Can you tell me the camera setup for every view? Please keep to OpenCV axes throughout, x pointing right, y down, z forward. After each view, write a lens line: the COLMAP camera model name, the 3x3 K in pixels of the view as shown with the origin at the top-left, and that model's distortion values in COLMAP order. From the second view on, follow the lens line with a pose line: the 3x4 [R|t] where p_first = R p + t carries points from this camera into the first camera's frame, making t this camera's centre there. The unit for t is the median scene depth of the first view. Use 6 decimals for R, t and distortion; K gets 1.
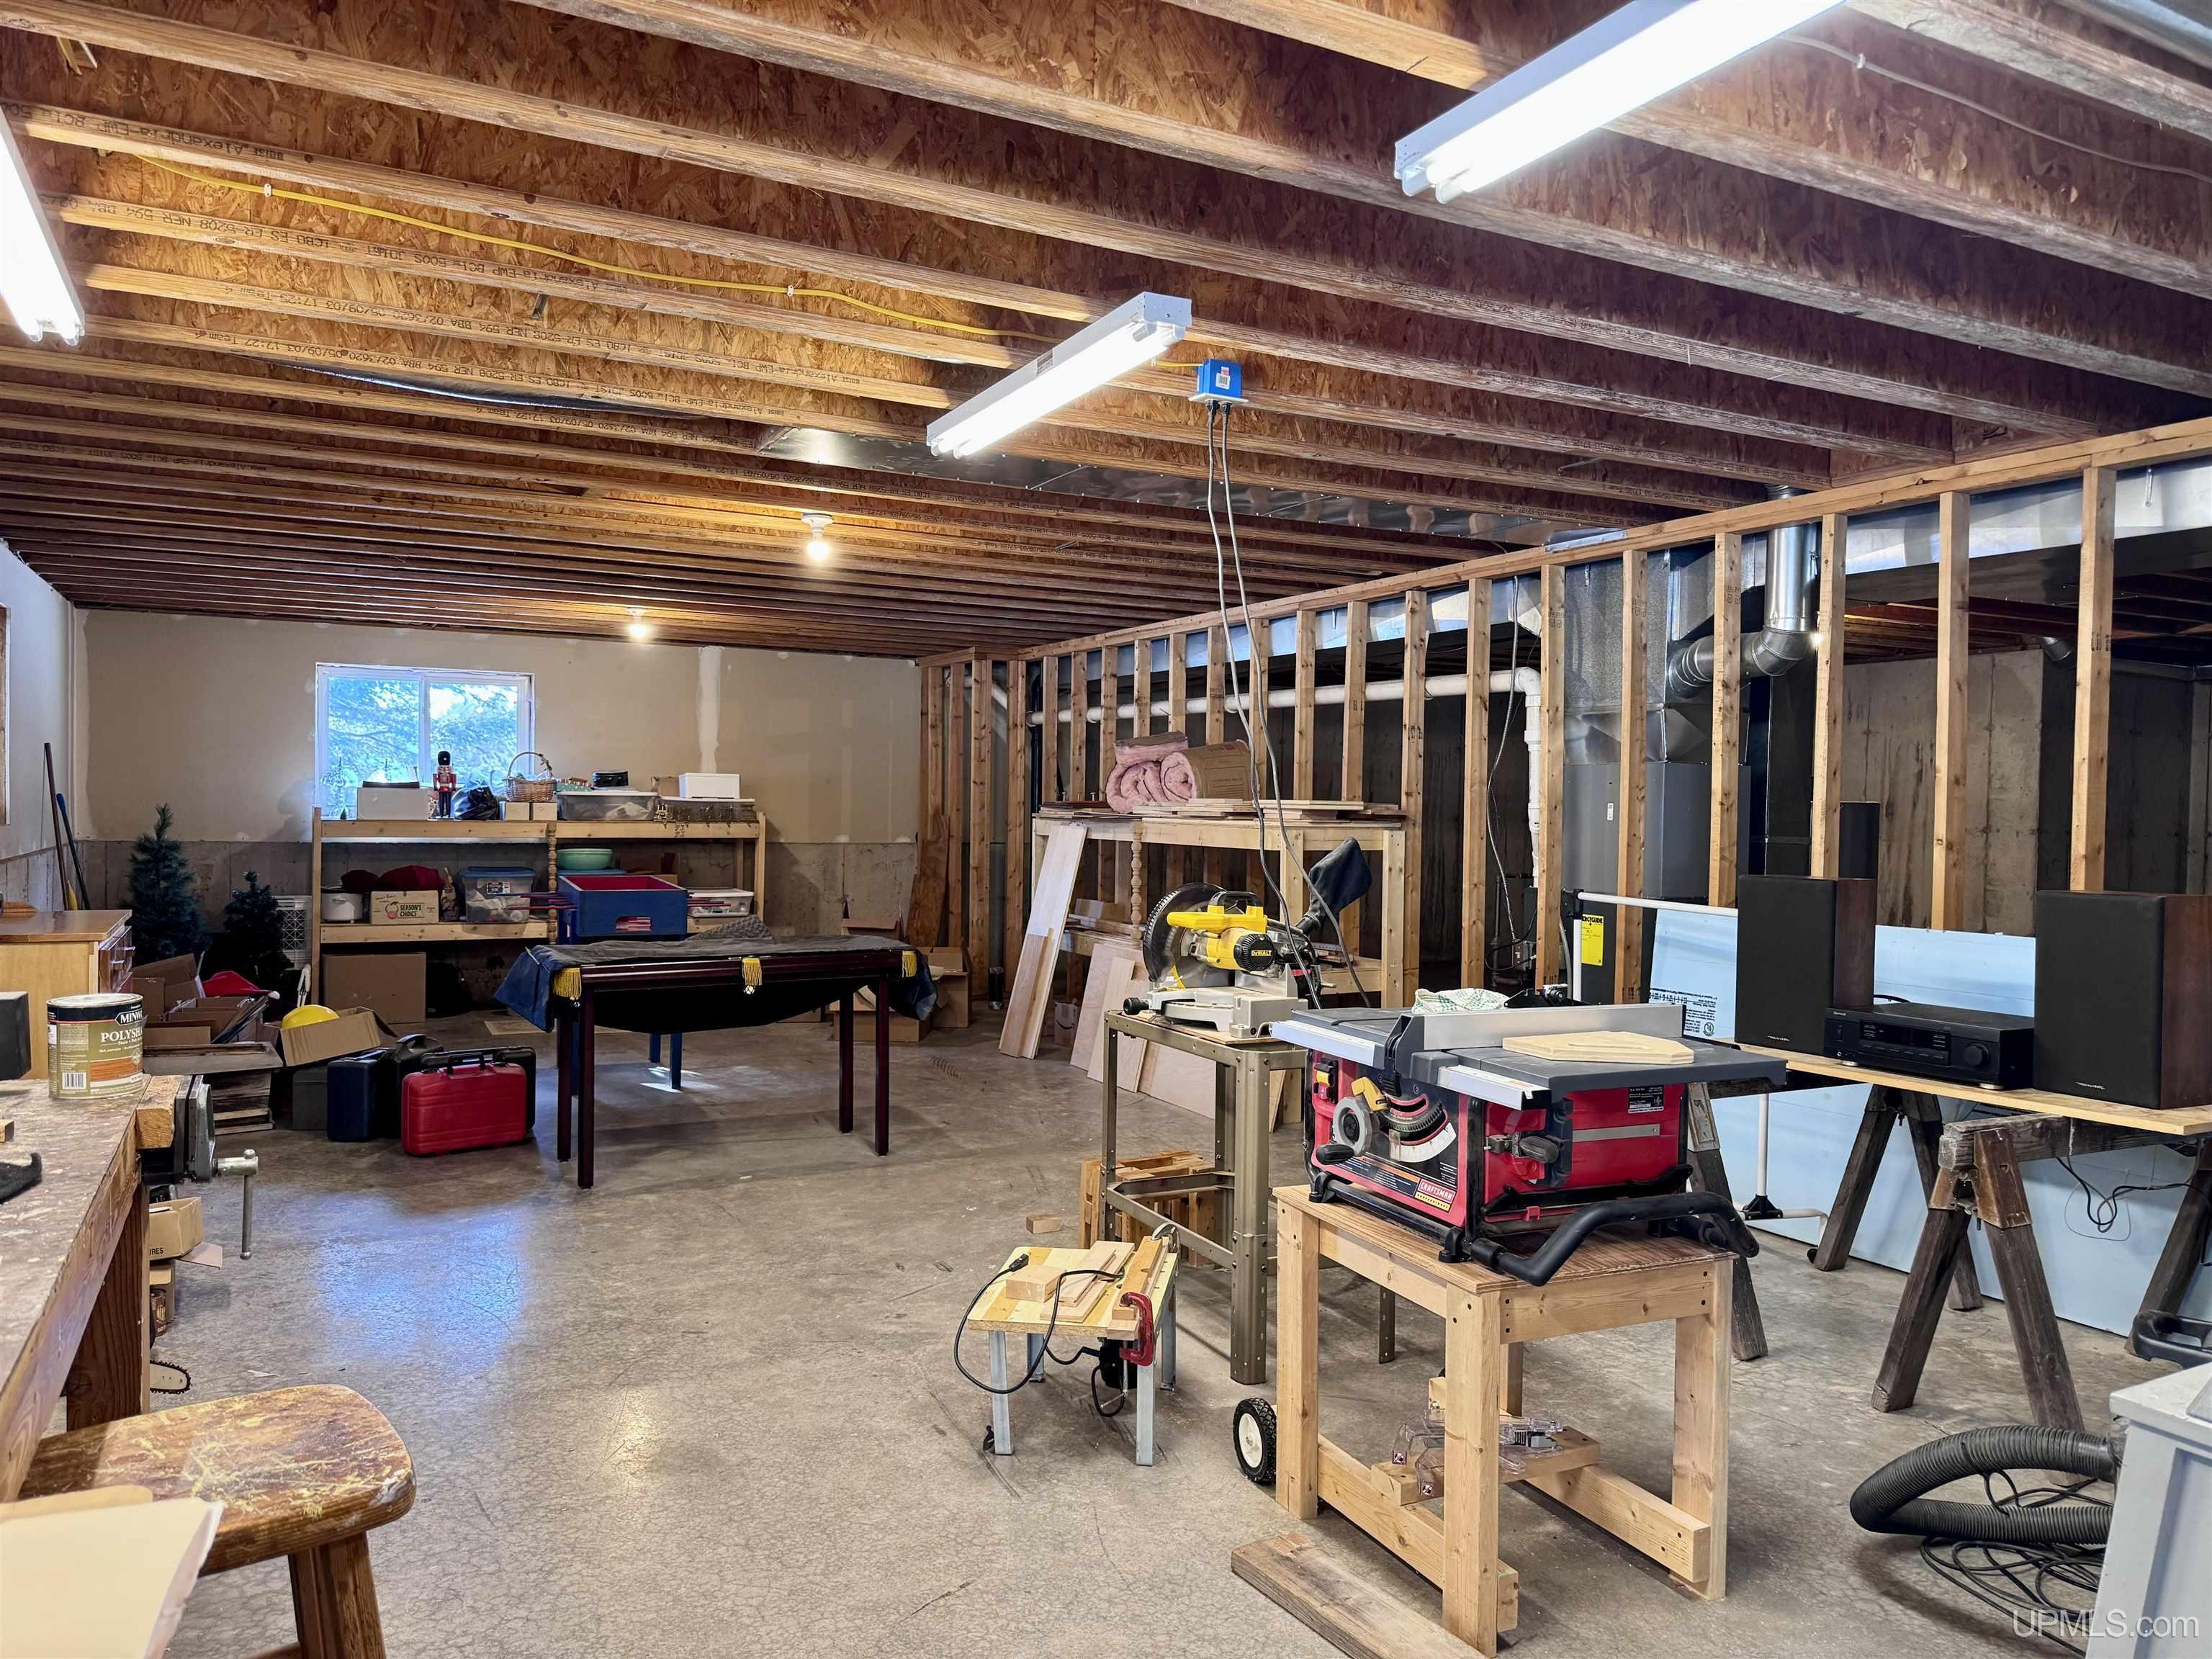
lens RADIAL K [[1554.5, 0, 1096.5], [0, 1554.5, 835.1], [0, 0, 1]] dist [0.033736, -0.011771]
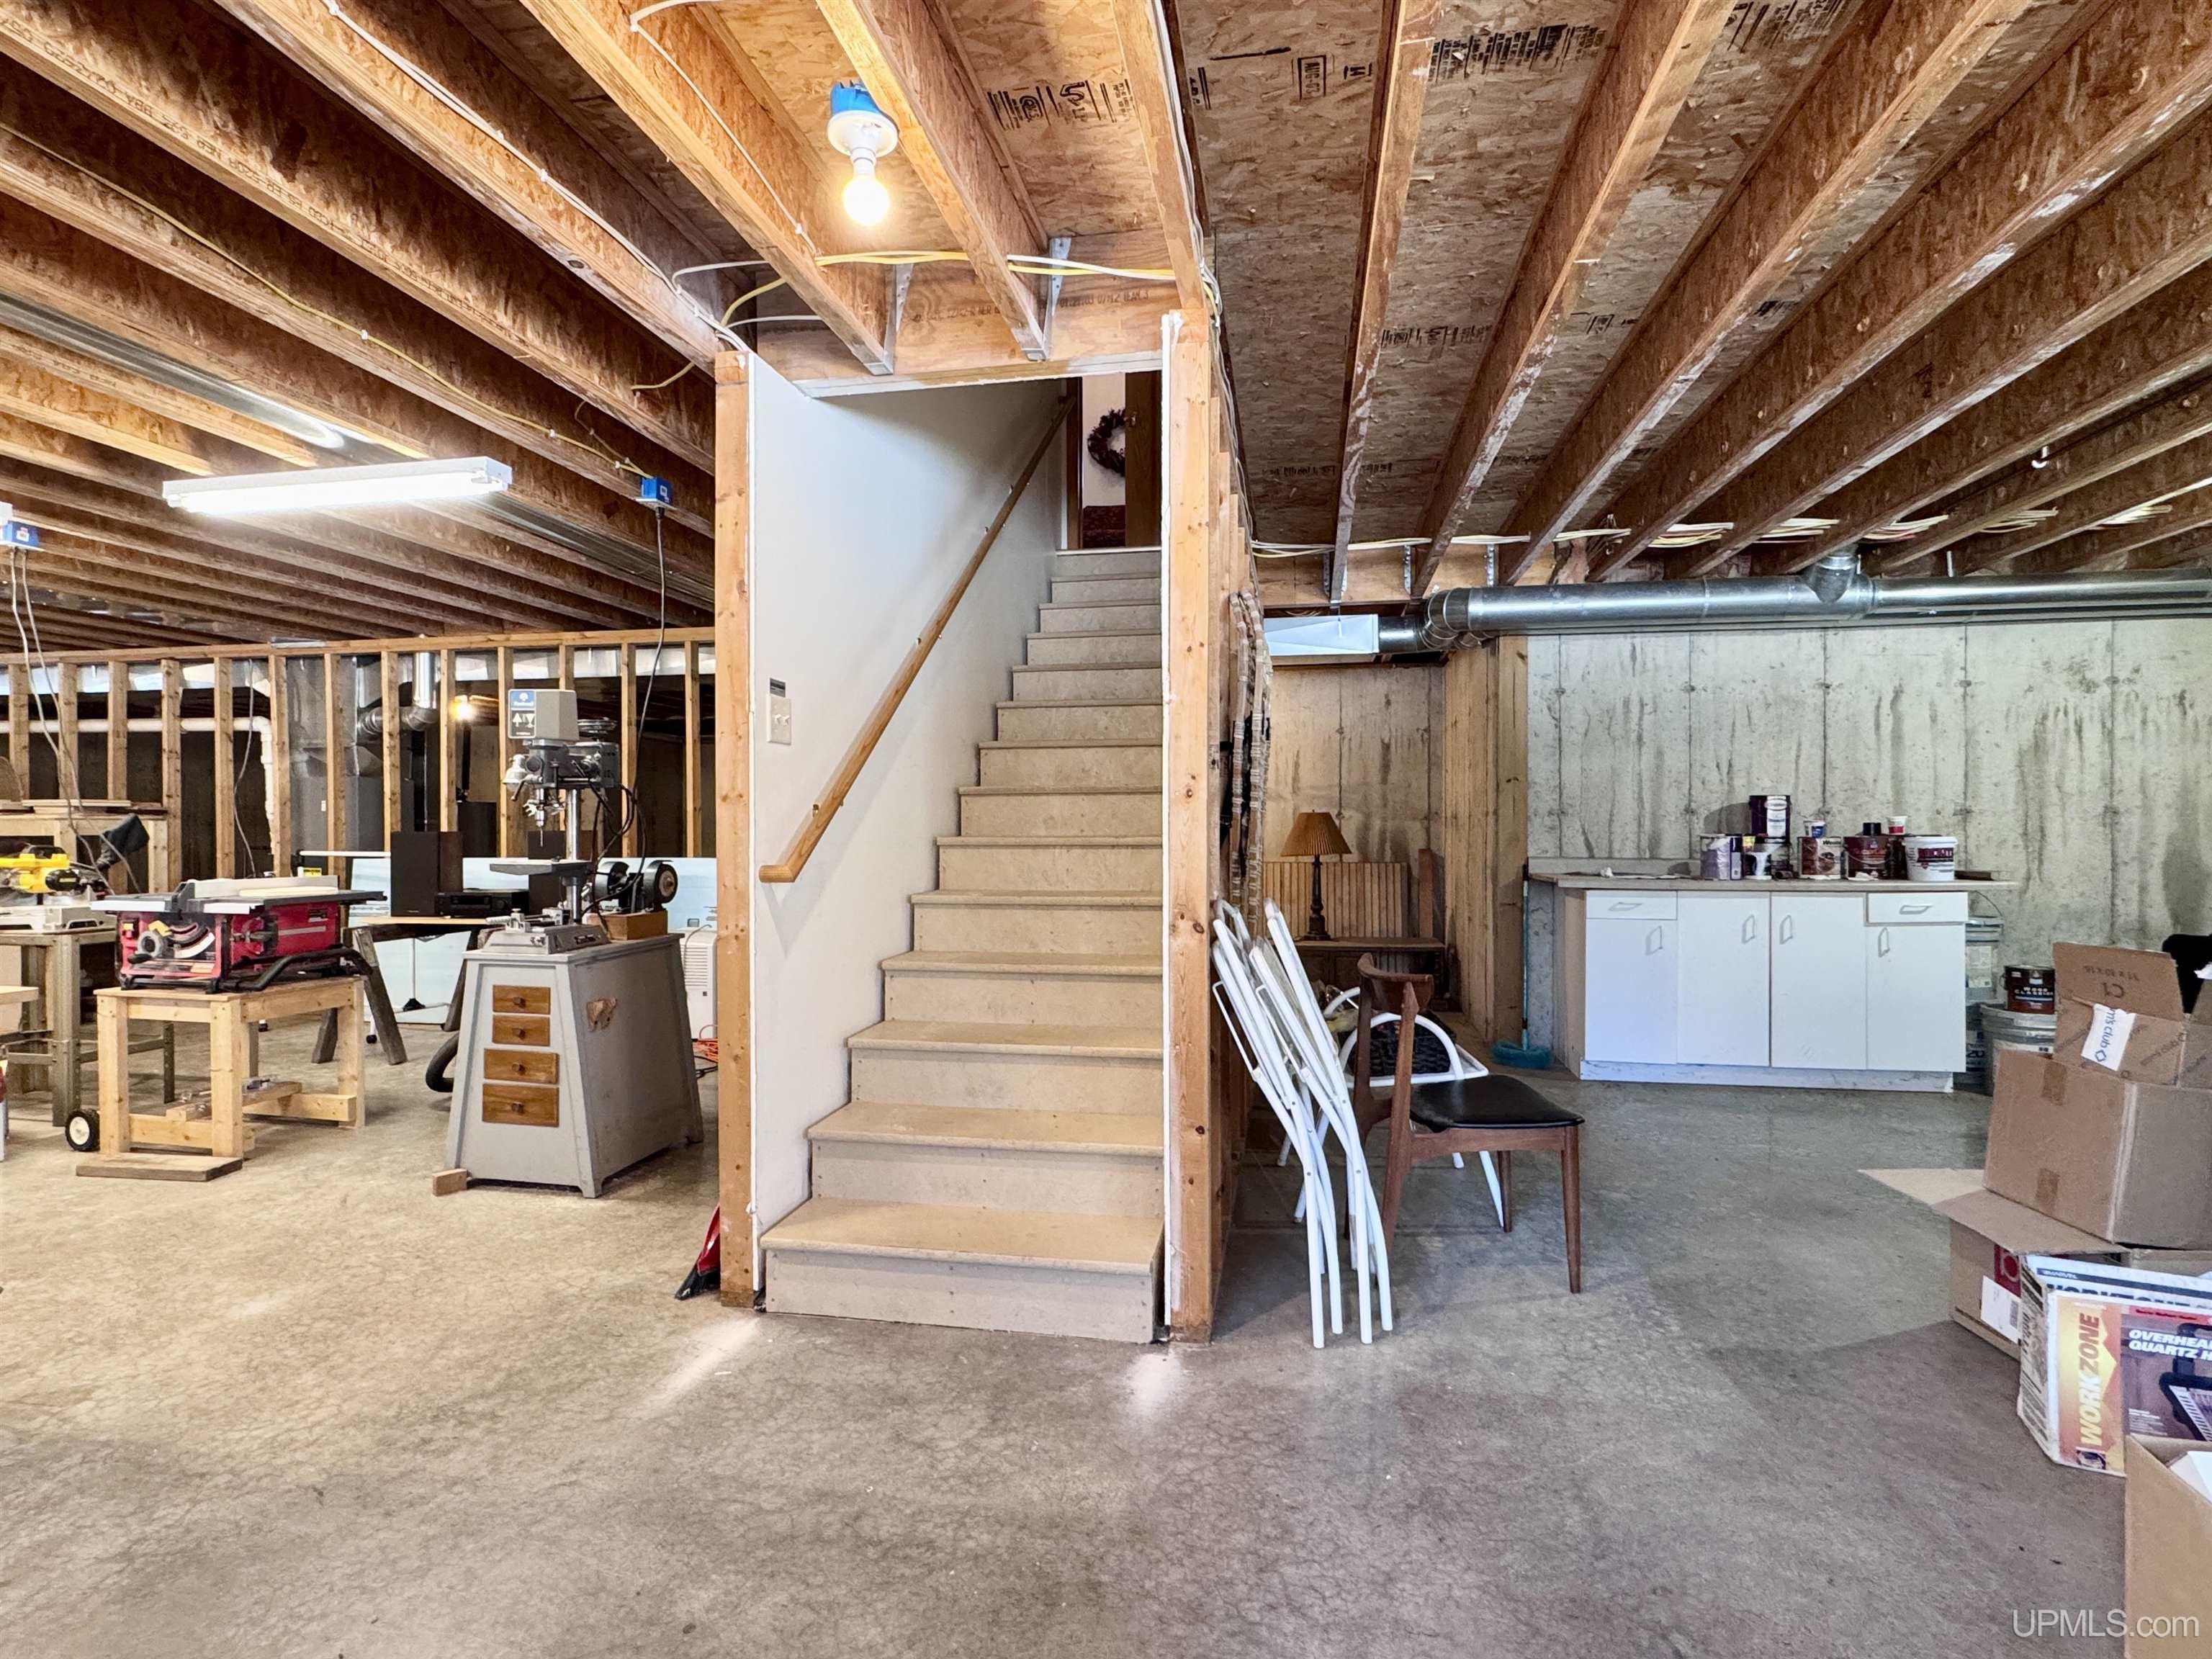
lens RADIAL K [[1107.5, 0, 1092.9], [0, 1107.5, 837.8], [0, 0, 1]] dist [0.008705, -0.000343]
pose [[0.622933, -0.023531, 0.781921, -0.105835], [0.026881, 0.999601, 0.008667, 0.035775], [-0.781813, 0.015620, 0.623317, -0.452279]]
